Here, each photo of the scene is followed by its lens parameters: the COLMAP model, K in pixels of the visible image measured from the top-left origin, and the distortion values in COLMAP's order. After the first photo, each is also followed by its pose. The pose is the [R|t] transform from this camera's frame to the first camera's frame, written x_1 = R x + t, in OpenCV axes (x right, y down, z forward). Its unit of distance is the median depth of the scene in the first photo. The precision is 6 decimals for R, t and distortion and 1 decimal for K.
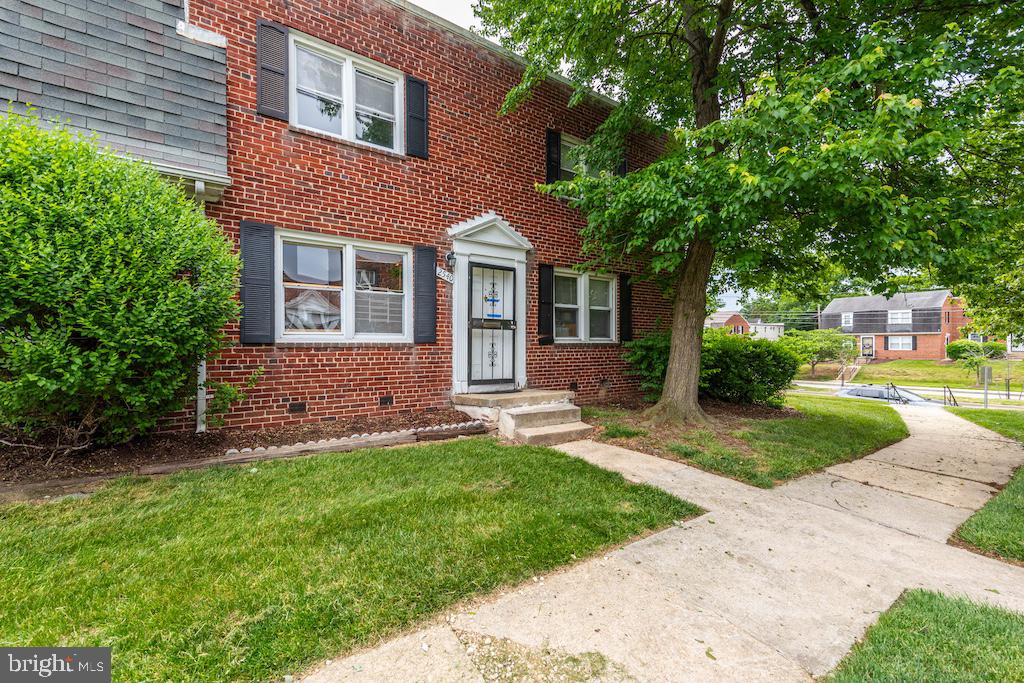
lens RADIAL K [[415.6, 0, 511.5], [0, 415.6, 346.1], [0, 0, 1]] dist [0.003545, -0.000266]
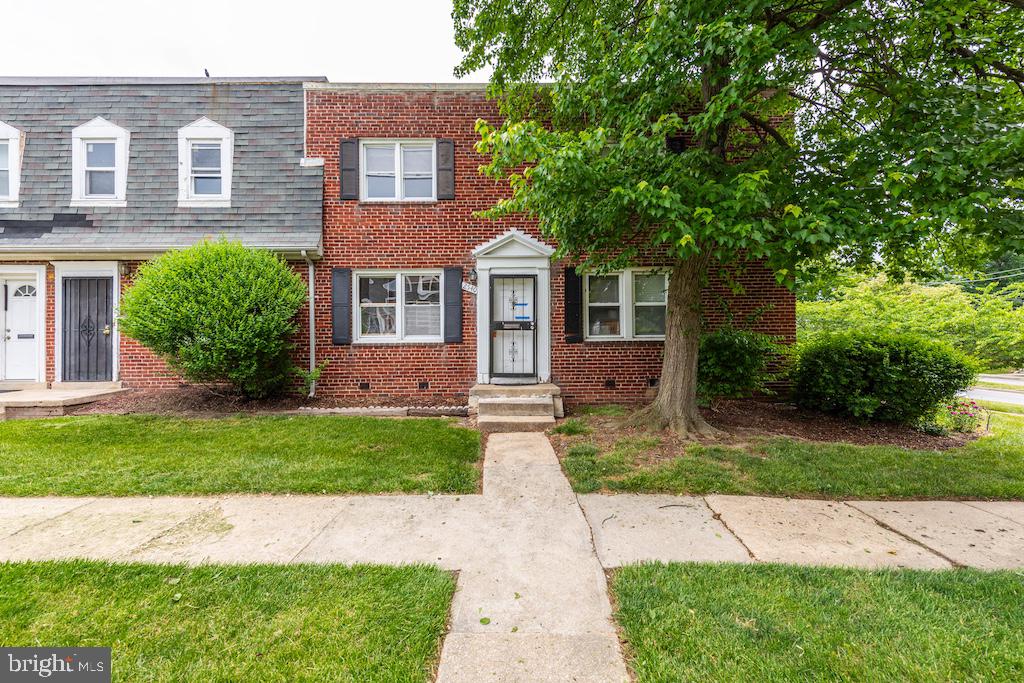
lens RADIAL K [[408.5, 0, 510.2], [0, 408.5, 334.5], [0, 0, 1]] dist [0.000286, -0.000301]
pose [[0.831940, -0.007505, -0.554815, 0.621193], [0.006217, 0.999972, -0.004204, -0.024730], [0.554831, 0.000048, 0.831963, 0.048292]]
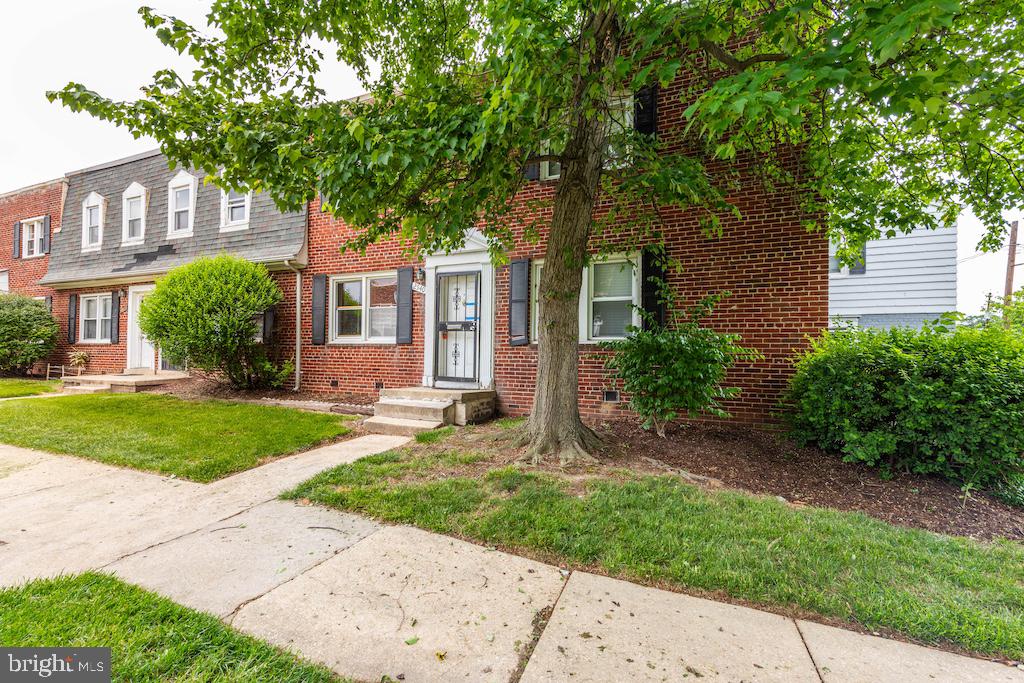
lens RADIAL K [[408.8, 0, 511.3], [0, 408.8, 343.9], [0, 0, 1]] dist [0.000422, -0.000168]
pose [[0.568042, -0.007910, -0.822961, 0.984156], [-0.009670, 0.999821, -0.016284, 0.010551], [0.822942, 0.017208, 0.567864, 0.545181]]
